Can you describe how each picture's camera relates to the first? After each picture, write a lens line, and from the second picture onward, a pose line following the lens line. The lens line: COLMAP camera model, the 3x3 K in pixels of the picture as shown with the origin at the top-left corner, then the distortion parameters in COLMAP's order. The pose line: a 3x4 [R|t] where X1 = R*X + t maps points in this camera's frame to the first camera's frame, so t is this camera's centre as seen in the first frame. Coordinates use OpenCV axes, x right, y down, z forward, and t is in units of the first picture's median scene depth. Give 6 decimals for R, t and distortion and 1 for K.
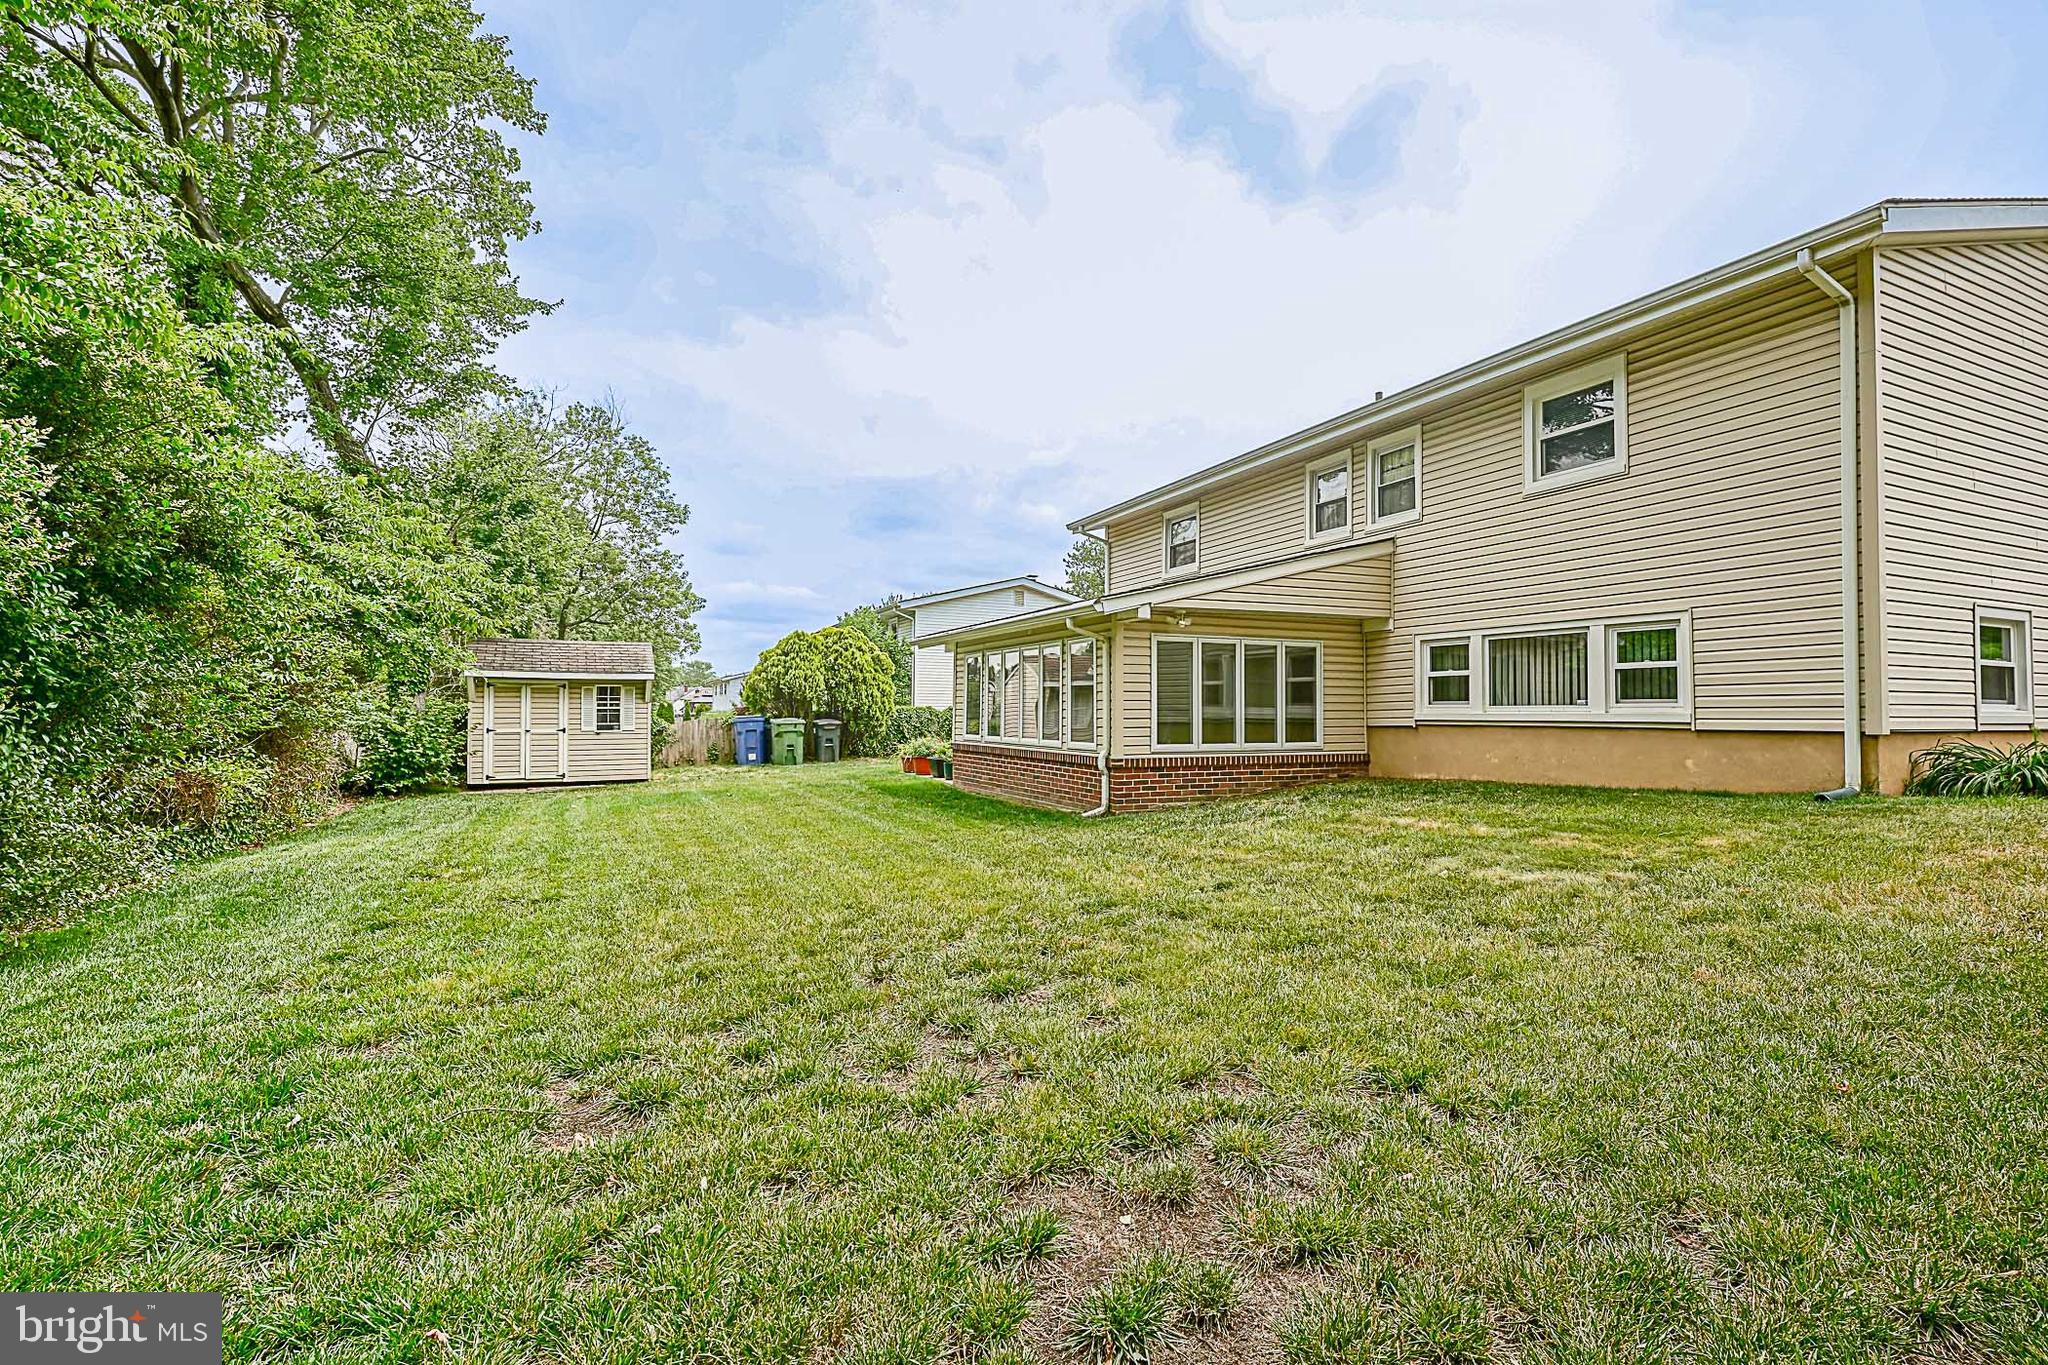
lens RADIAL K [[915.5, 0, 1028.8], [0, 915.5, 692.8], [0, 0, 1]] dist [-0.003202, 0.000772]
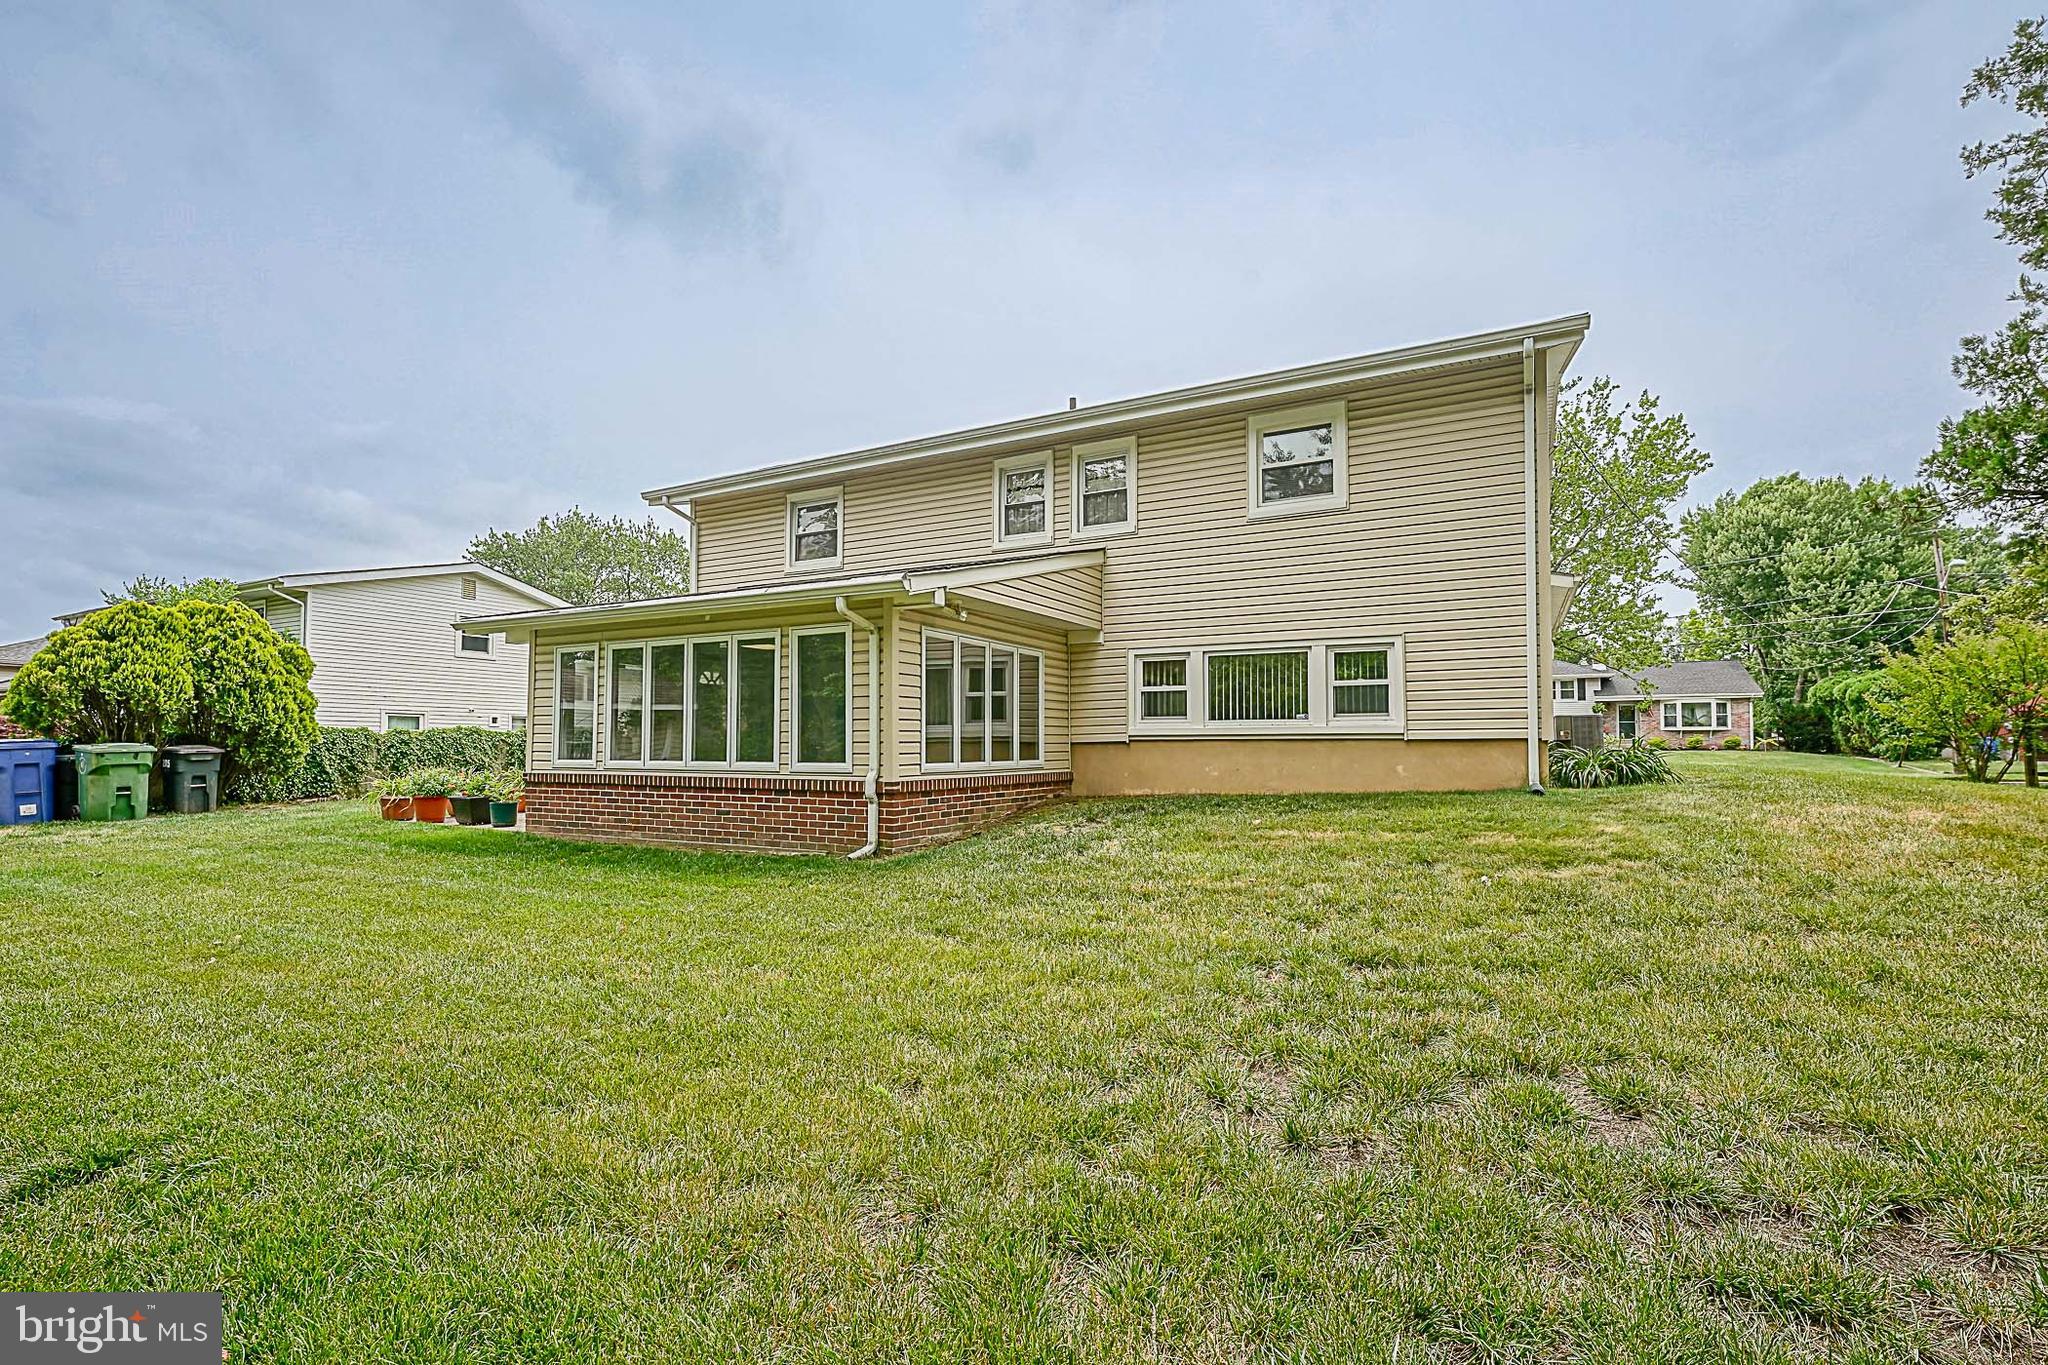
lens RADIAL K [[915.5, 0, 991.5], [0, 915.5, 729.7], [0, 0, 1]] dist [-0.003202, 0.000772]
pose [[0.799660, 0.006576, 0.600417, -0.295340], [-0.008375, 0.999965, 0.000203, 0.025361], [-0.600395, -0.005191, 0.799687, 0.309093]]
